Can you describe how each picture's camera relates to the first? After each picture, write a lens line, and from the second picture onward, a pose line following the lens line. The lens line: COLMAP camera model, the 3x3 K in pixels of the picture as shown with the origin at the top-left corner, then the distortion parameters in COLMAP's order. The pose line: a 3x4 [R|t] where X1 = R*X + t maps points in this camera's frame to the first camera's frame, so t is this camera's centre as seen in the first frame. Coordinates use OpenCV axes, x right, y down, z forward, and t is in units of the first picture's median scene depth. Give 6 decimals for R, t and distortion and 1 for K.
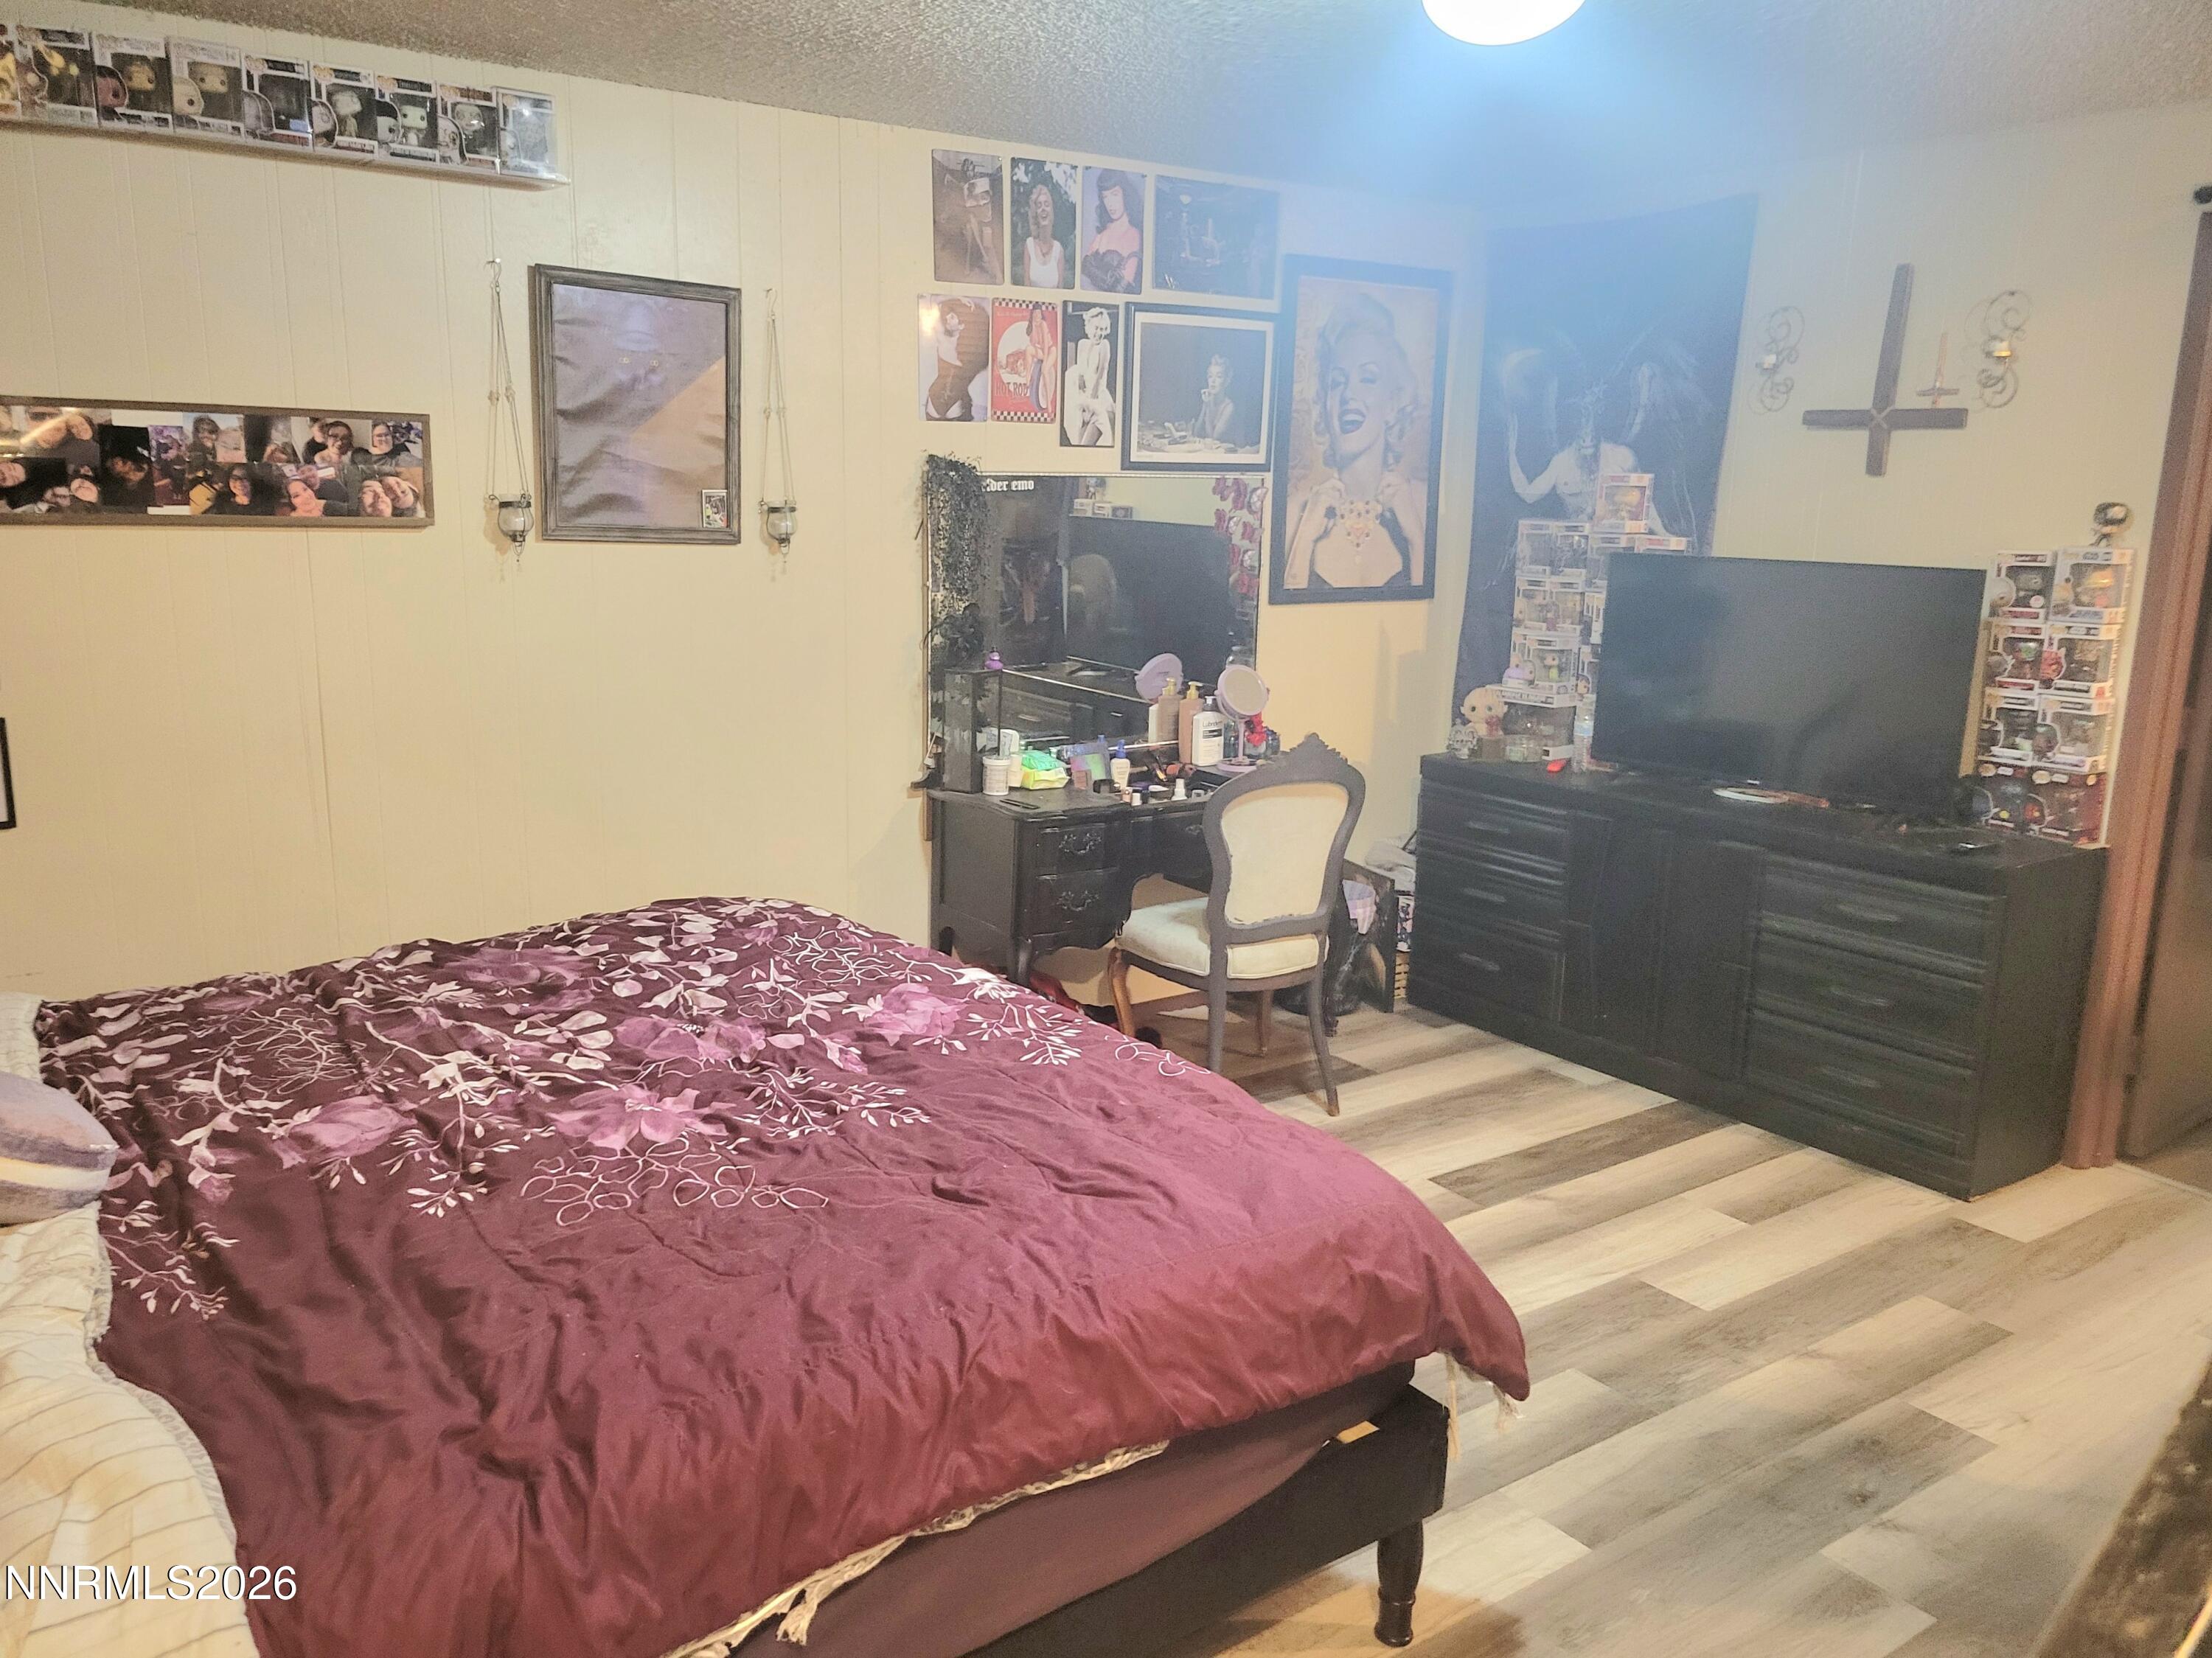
lens RADIAL K [[1693.9, 0, 1057.8], [0, 1693.9, 807.7], [0, 0, 1]] dist [0.050383, -0.034734]
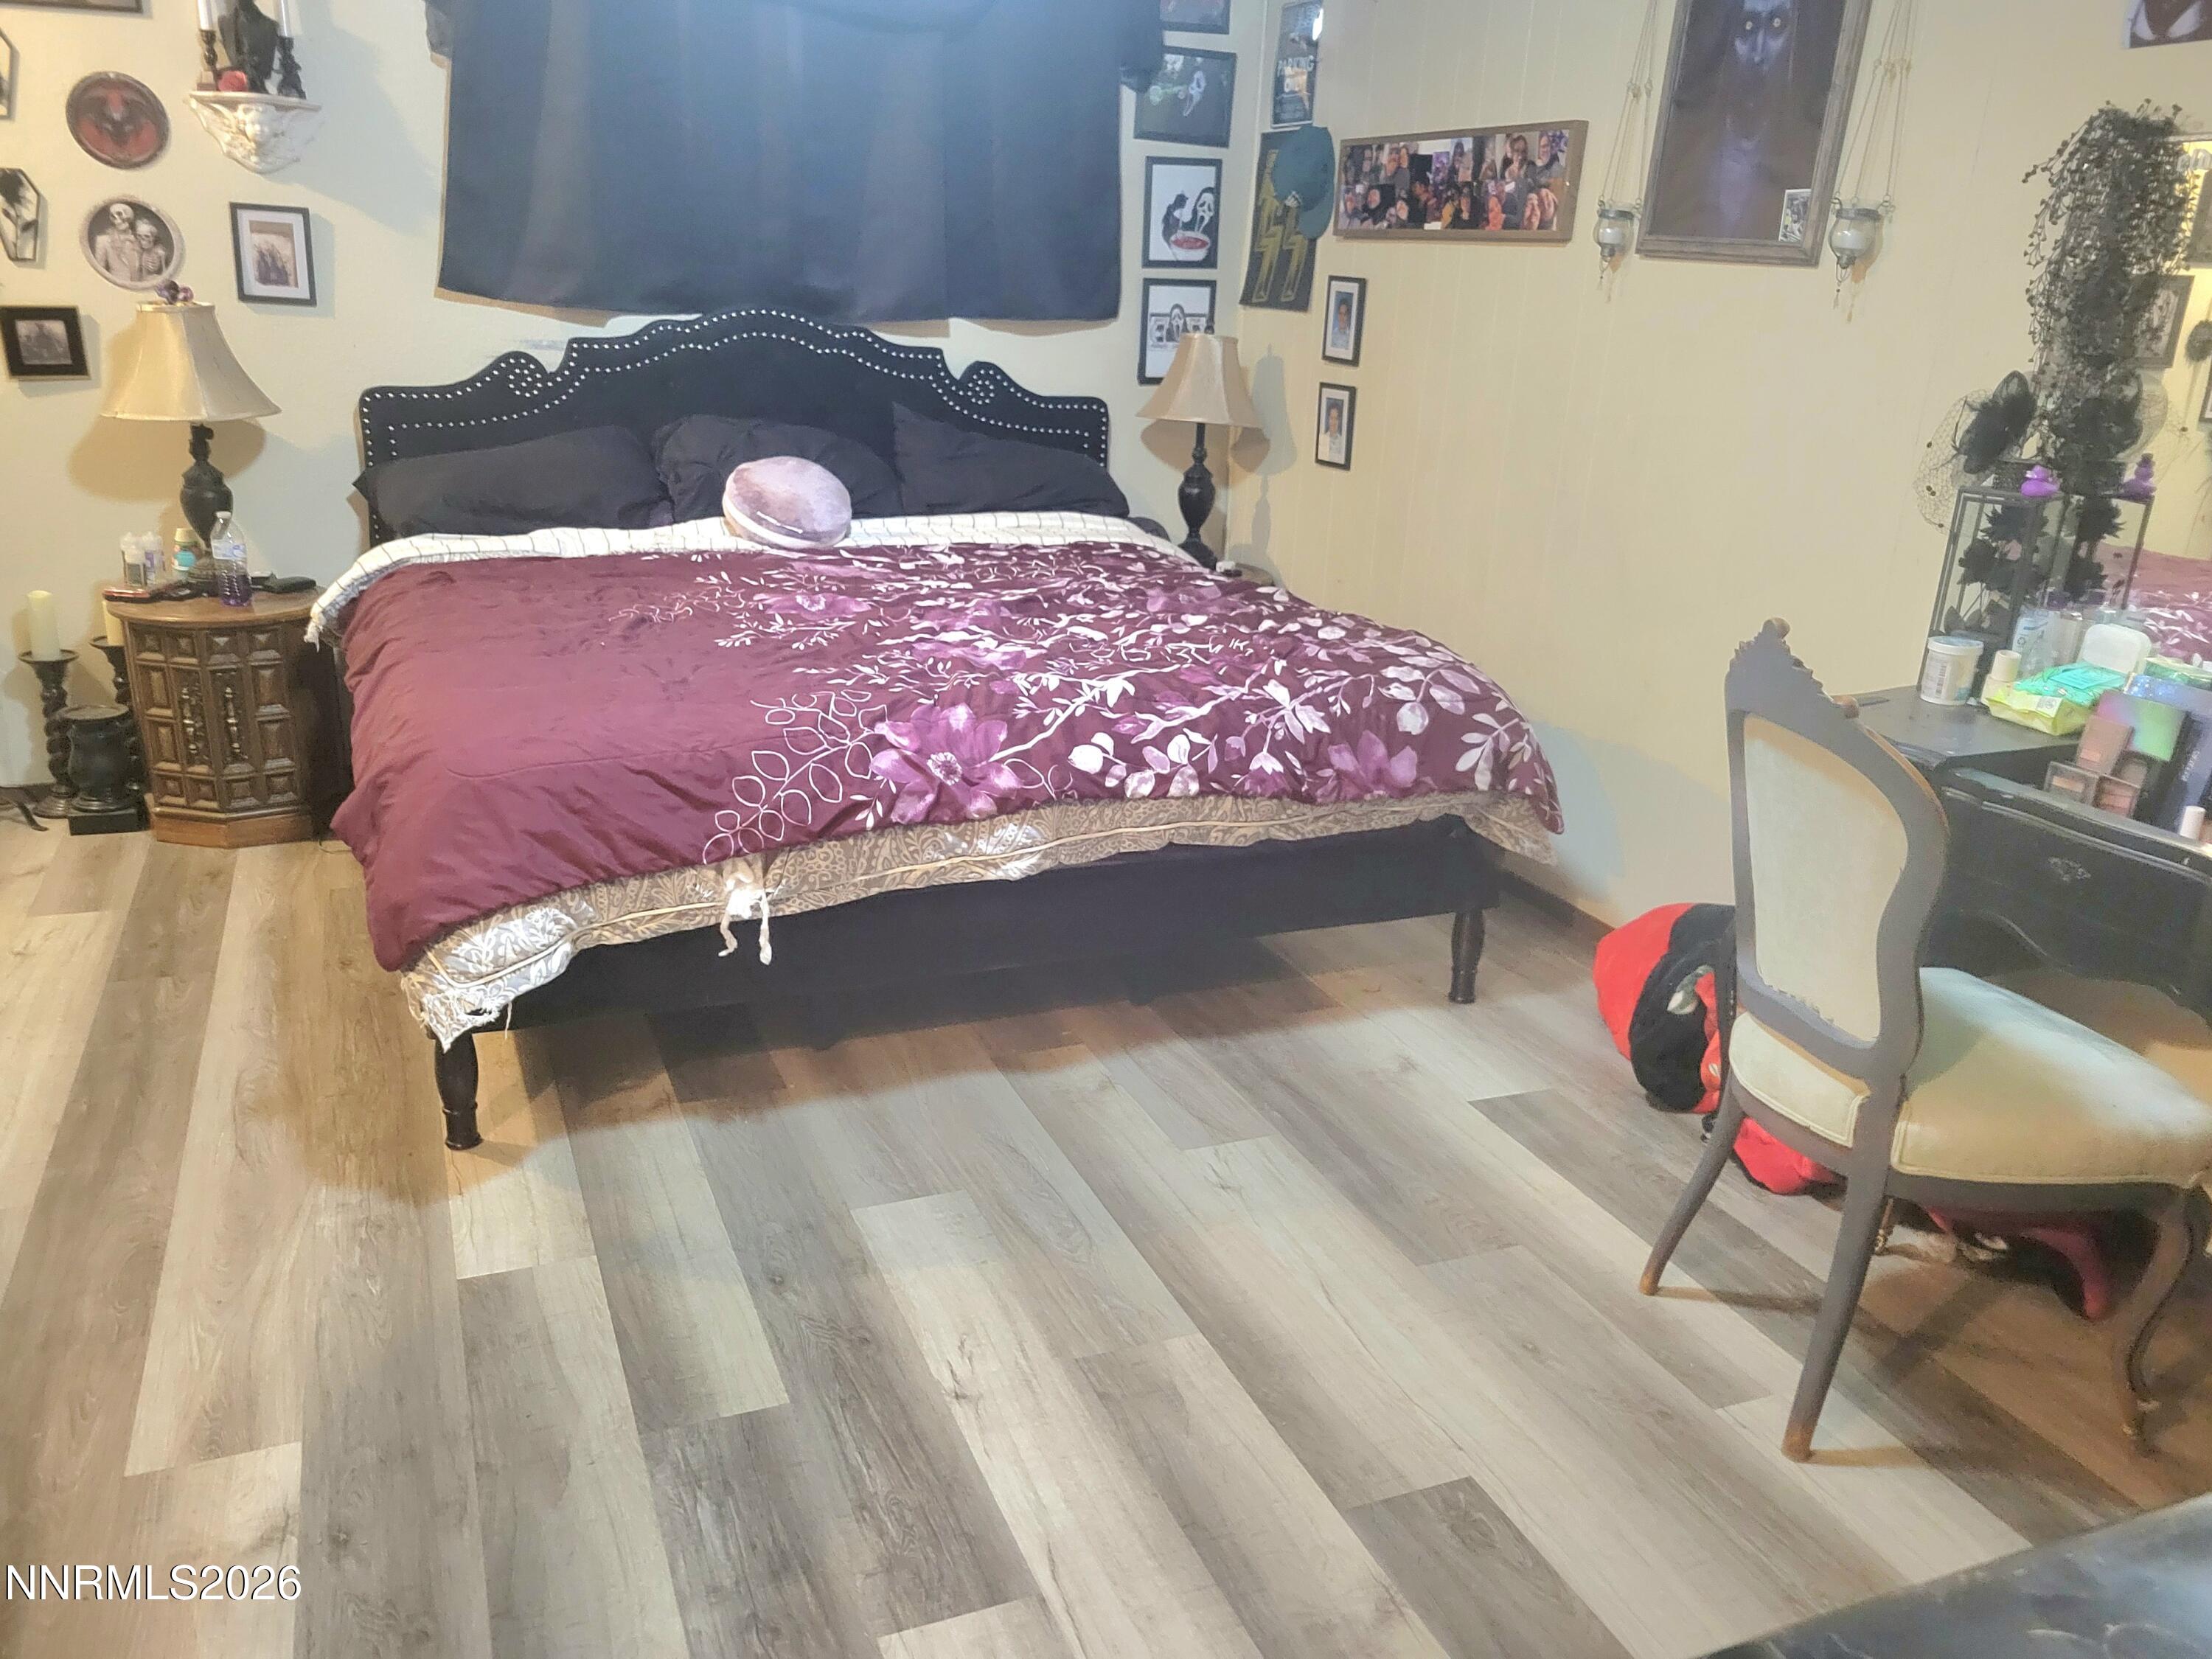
lens RADIAL K [[1694.0, 0, 1057.8], [0, 1694.0, 808.2], [0, 0, 1]] dist [0.050383, -0.034734]
pose [[-0.215522, 0.275722, -0.936765, 0.760275], [-0.229373, 0.918175, 0.323022, -0.121814], [0.949178, 0.284487, -0.134643, 1.005250]]
